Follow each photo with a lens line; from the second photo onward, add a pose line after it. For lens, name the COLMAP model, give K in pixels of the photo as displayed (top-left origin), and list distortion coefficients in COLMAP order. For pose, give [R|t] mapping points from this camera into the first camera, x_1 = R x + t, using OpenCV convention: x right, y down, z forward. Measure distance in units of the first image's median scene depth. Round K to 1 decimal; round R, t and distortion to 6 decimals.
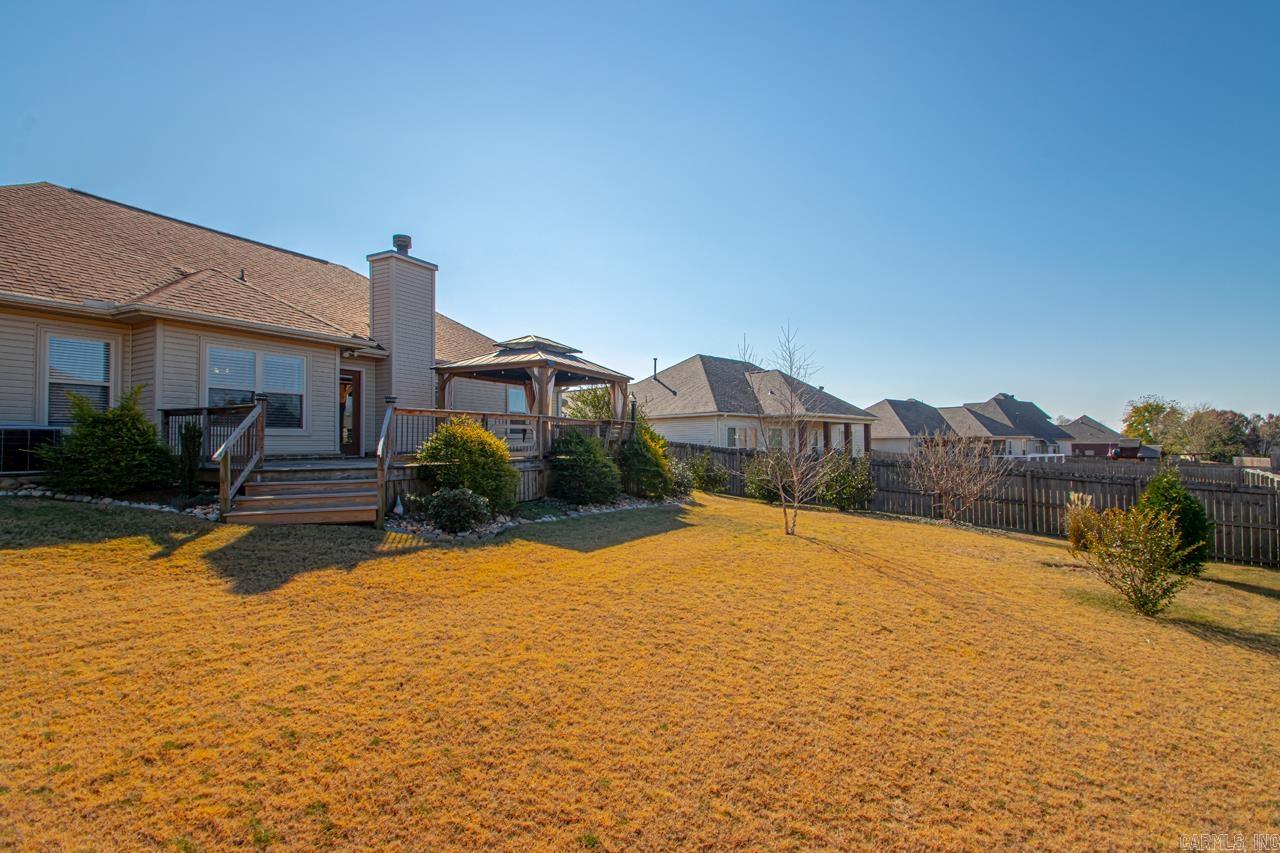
lens RADIAL K [[594.1, 0, 638.5], [0, 594.1, 428.6], [0, 0, 1]] dist [0.015202, -0.016993]
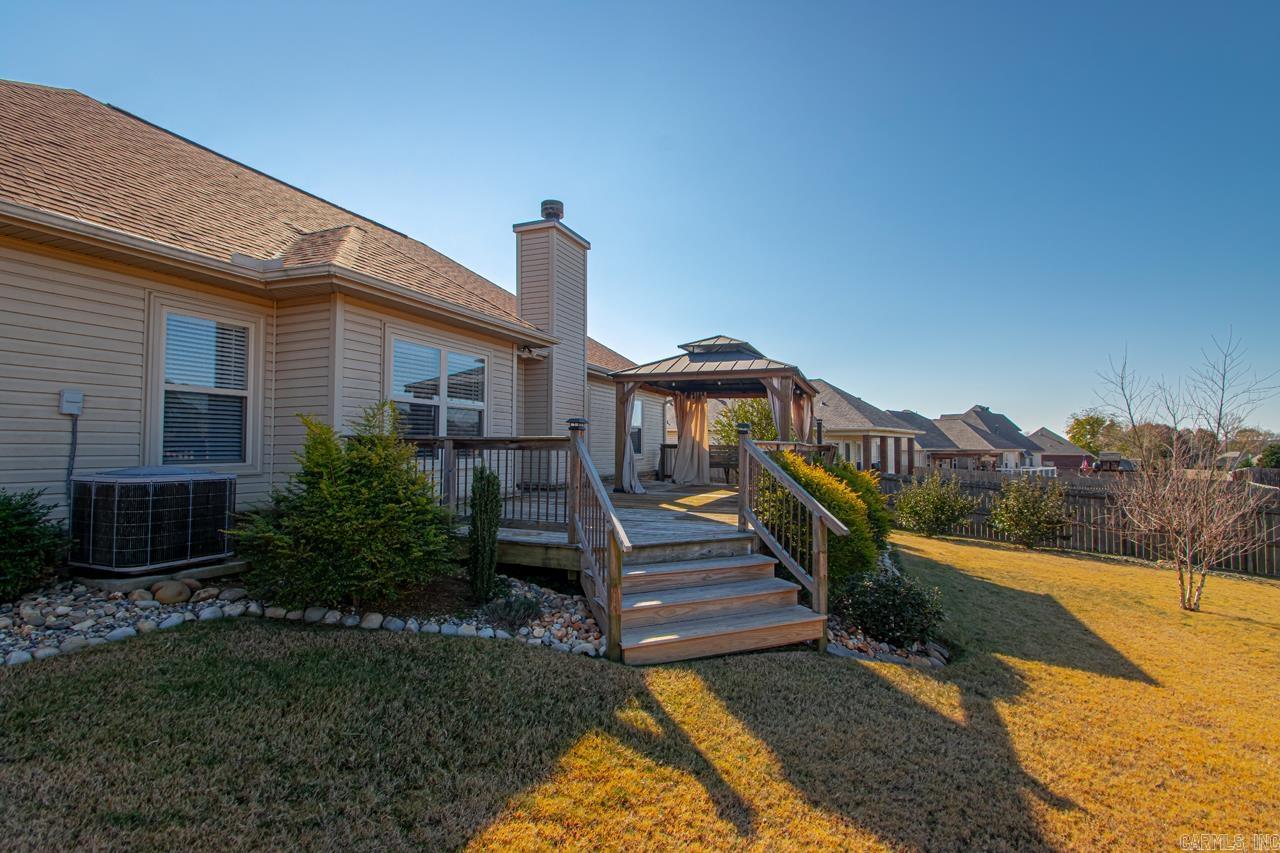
lens RADIAL K [[594.1, 0, 633.3], [0, 594.1, 426.0], [0, 0, 1]] dist [0.015202, -0.016993]
pose [[0.994740, 0.014647, 0.101378, -0.368460], [-0.013712, 0.999857, -0.009914, -0.026600], [-0.101509, 0.008472, 0.994799, 0.224799]]
